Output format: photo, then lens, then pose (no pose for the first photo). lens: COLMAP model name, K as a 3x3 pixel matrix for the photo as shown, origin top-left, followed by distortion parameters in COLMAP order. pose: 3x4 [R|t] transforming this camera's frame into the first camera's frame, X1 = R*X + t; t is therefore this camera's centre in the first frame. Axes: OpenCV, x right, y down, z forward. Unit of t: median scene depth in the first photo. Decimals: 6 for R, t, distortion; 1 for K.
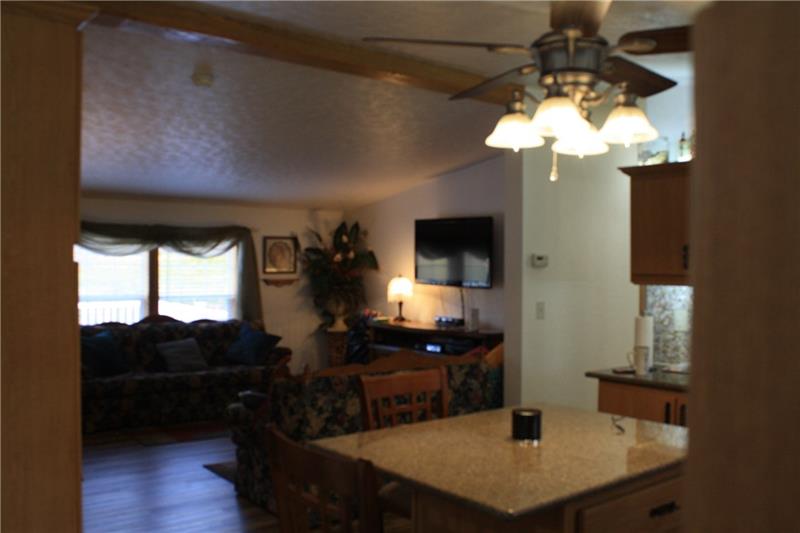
lens RADIAL K [[755.0, 0, 400.5], [0, 755.0, 266.8], [0, 0, 1]] dist [-0.099766, 0.000000]
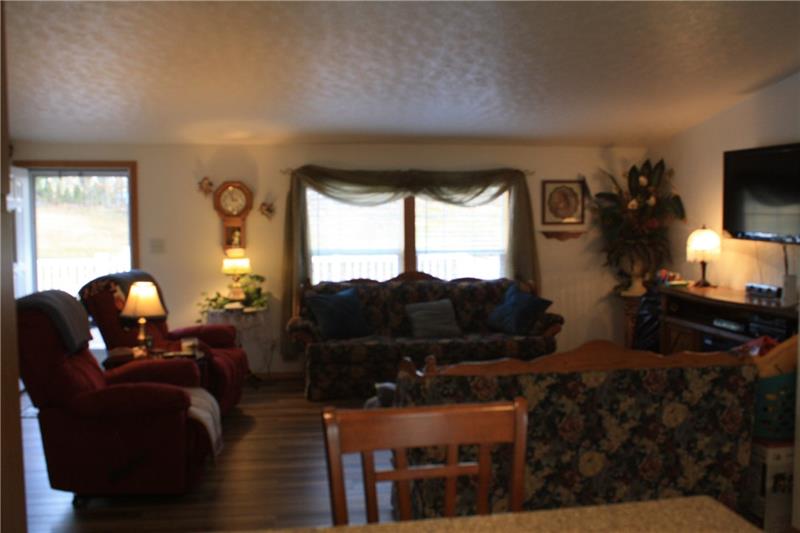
lens RADIAL K [[755.0, 0, 400.8], [0, 755.0, 266.7], [0, 0, 1]] dist [-0.099766, 0.000000]
pose [[0.875406, 0.022043, -0.482886, 0.093515], [0.008747, 0.998074, 0.061418, 0.003085], [0.483310, -0.057989, 0.873527, 0.203113]]
